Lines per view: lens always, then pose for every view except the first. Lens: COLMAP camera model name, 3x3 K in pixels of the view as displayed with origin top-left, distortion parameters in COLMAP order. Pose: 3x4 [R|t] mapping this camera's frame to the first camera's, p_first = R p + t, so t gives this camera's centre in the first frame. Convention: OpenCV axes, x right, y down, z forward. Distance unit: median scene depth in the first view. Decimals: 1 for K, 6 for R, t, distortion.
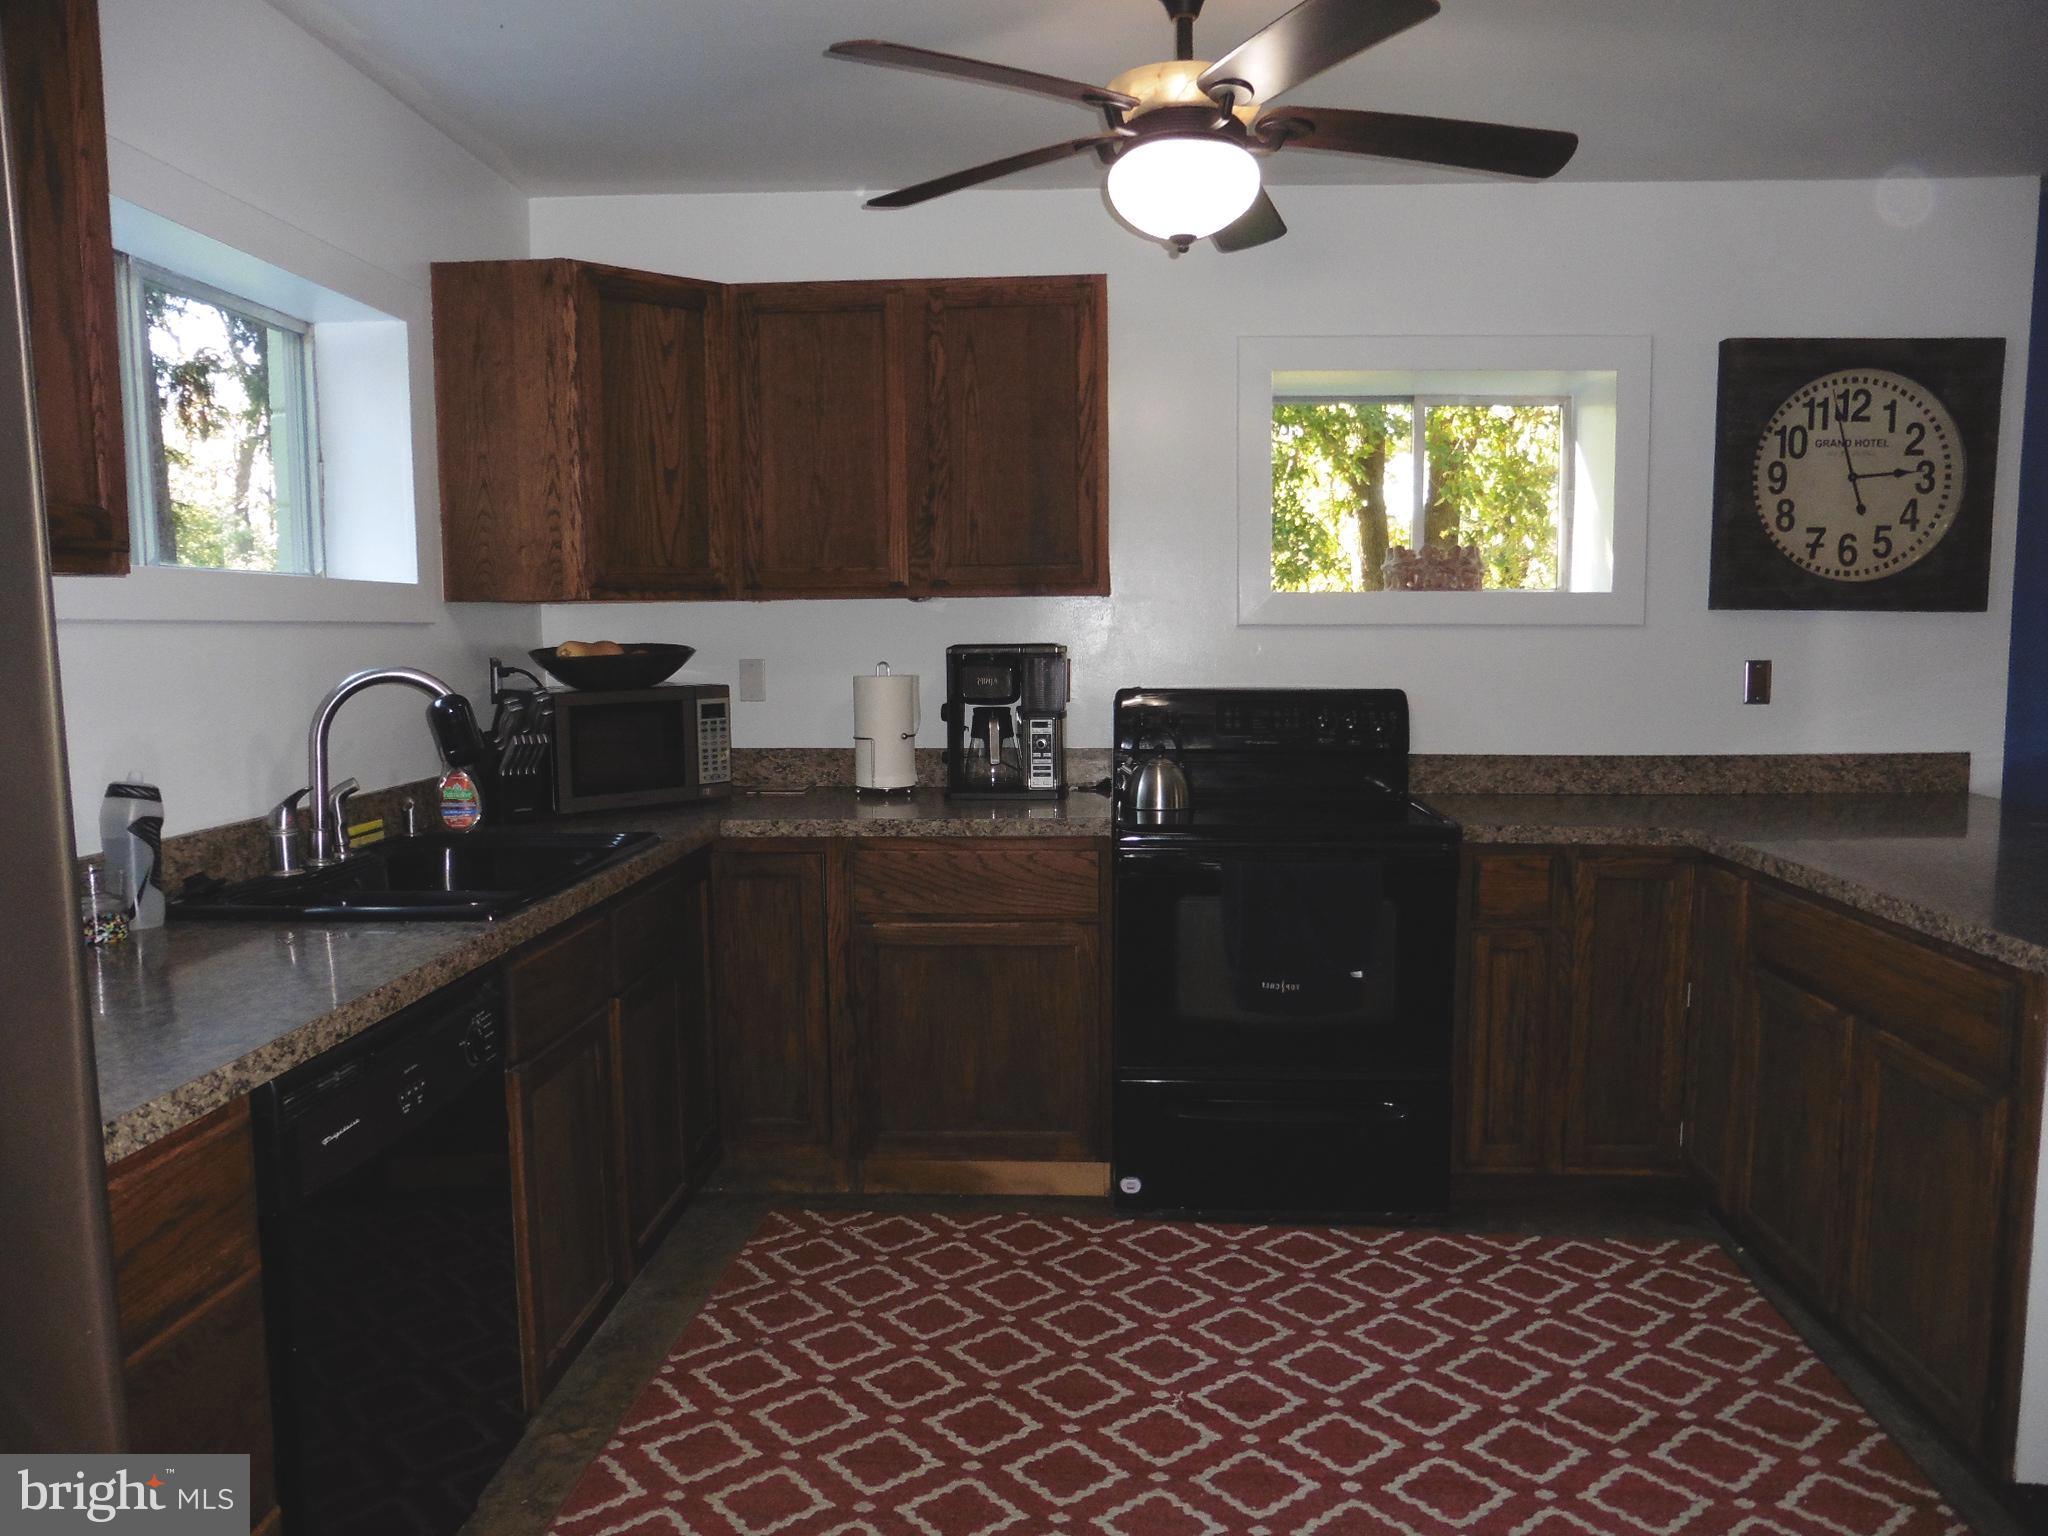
lens RADIAL K [[1470.5, 0, 1037.3], [0, 1470.5, 776.2], [0, 0, 1]] dist [-0.089040, 0.070307]
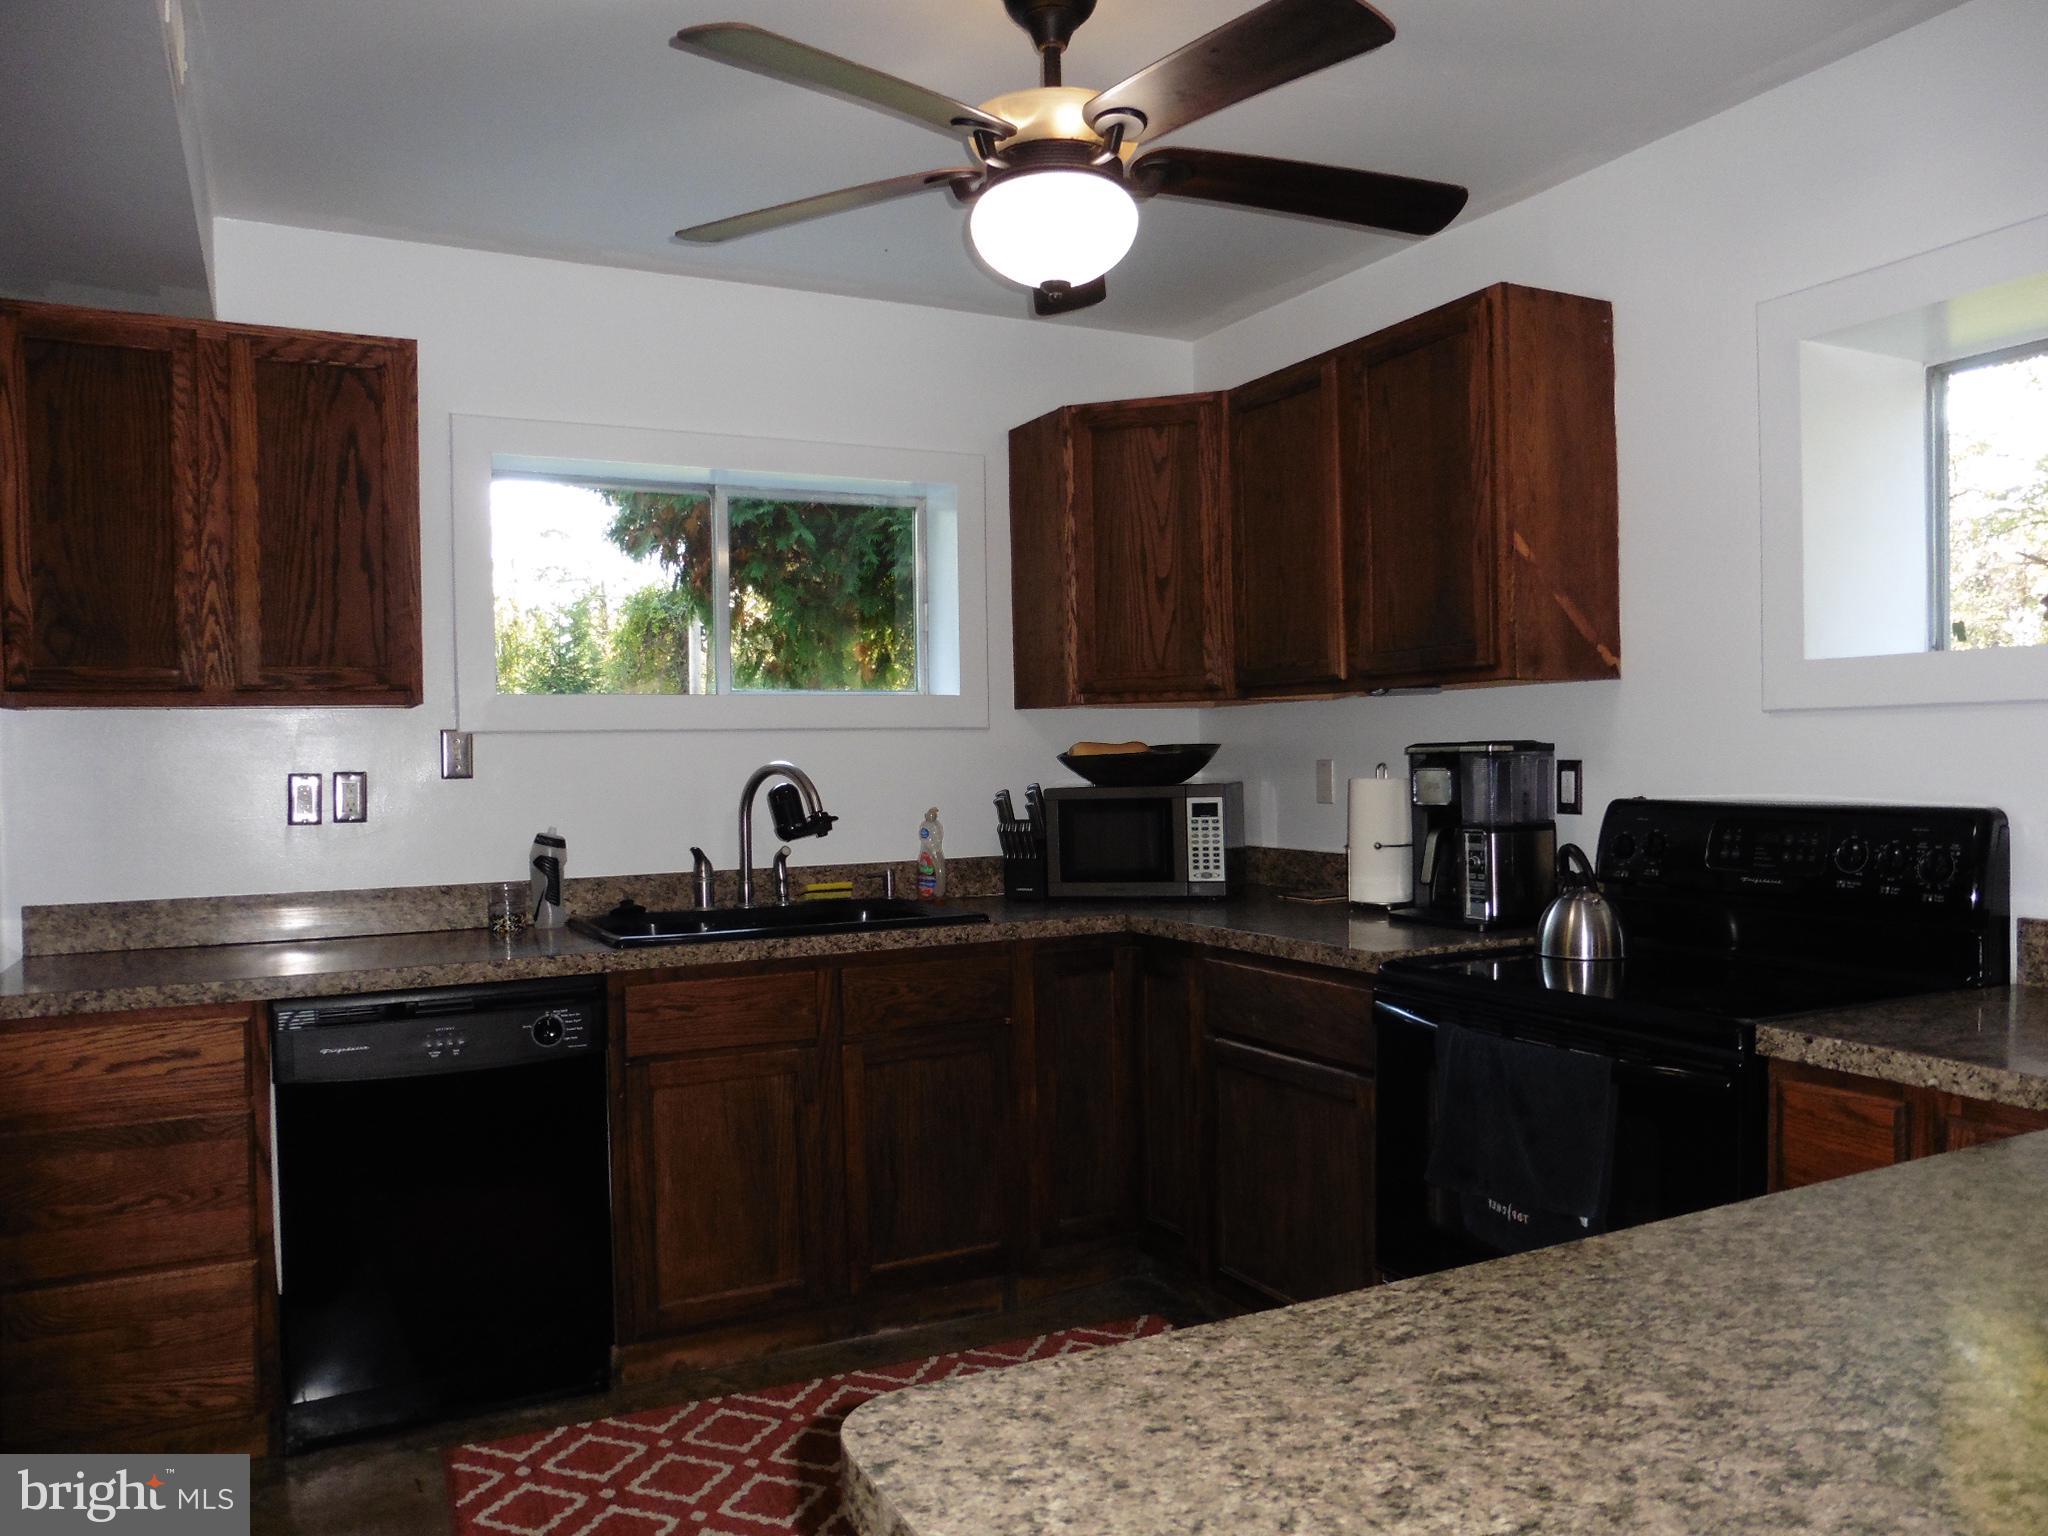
lens RADIAL K [[1470.5, 0, 1037.3], [0, 1470.5, 776.2], [0, 0, 1]] dist [-0.089040, 0.070307]
pose [[0.515586, 0.008763, -0.856793, 0.573549], [-0.072945, 0.996766, -0.033701, -0.024665], [0.853727, 0.079875, 0.514558, 0.368289]]
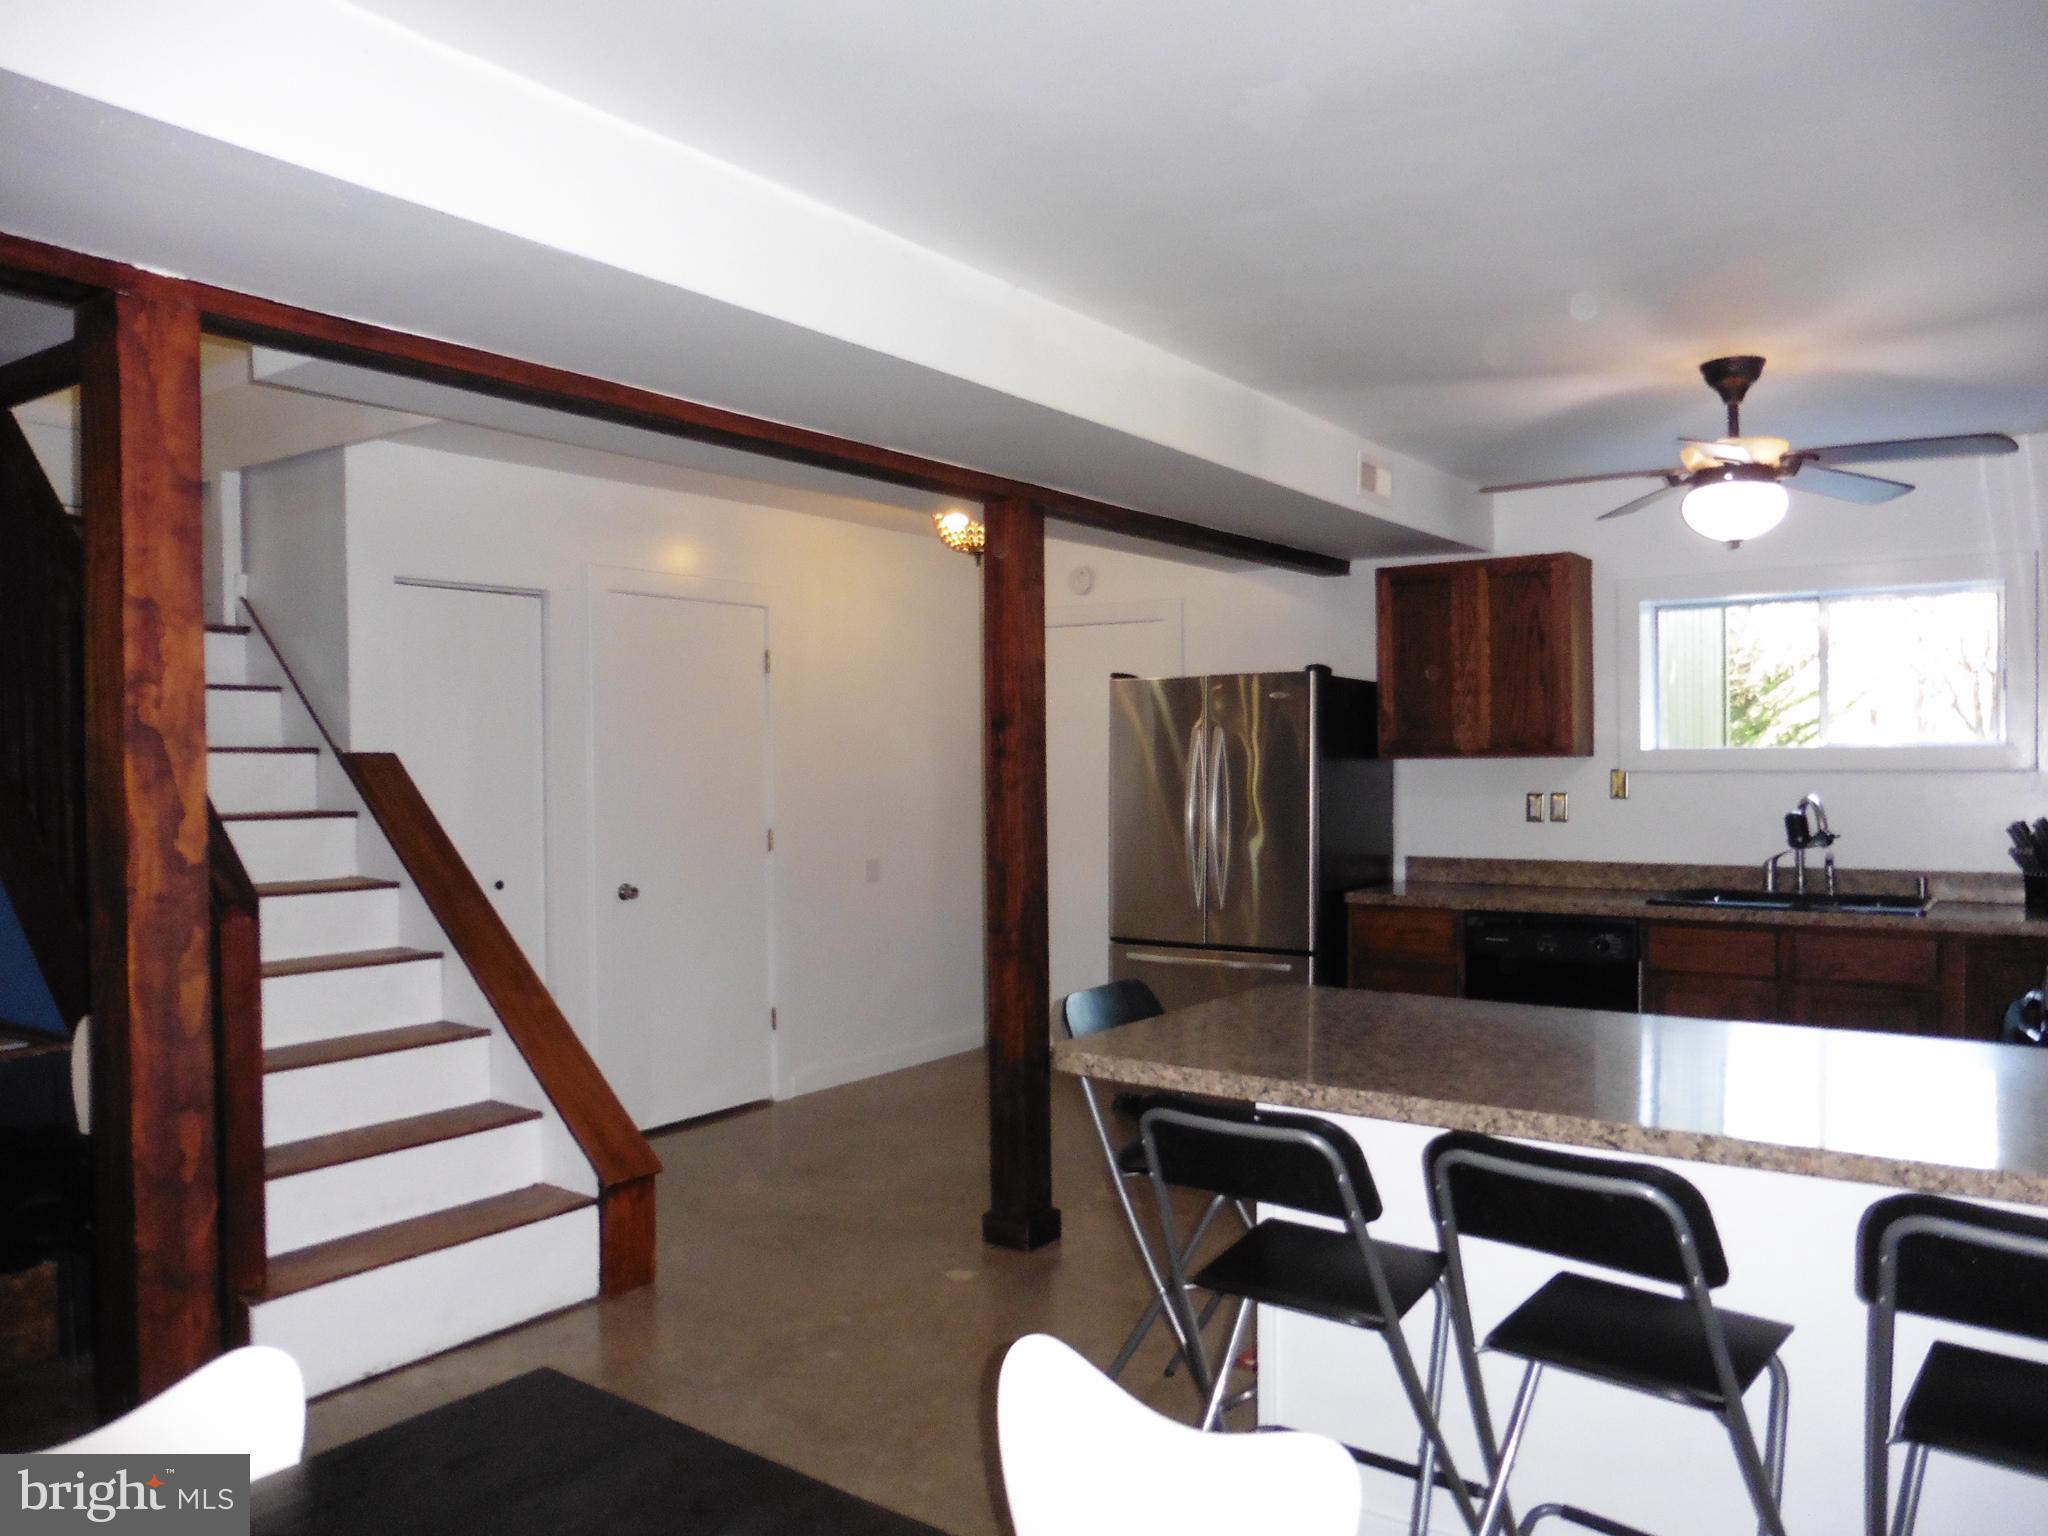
lens RADIAL K [[1470.5, 0, 1037.3], [0, 1470.5, 776.2], [0, 0, 1]] dist [-0.089040, 0.070307]
pose [[-0.518589, 0.020092, -0.854788, 1.219057], [-0.075432, 0.994751, 0.069145, -0.109989], [0.851690, 0.100337, -0.514351, 0.787476]]
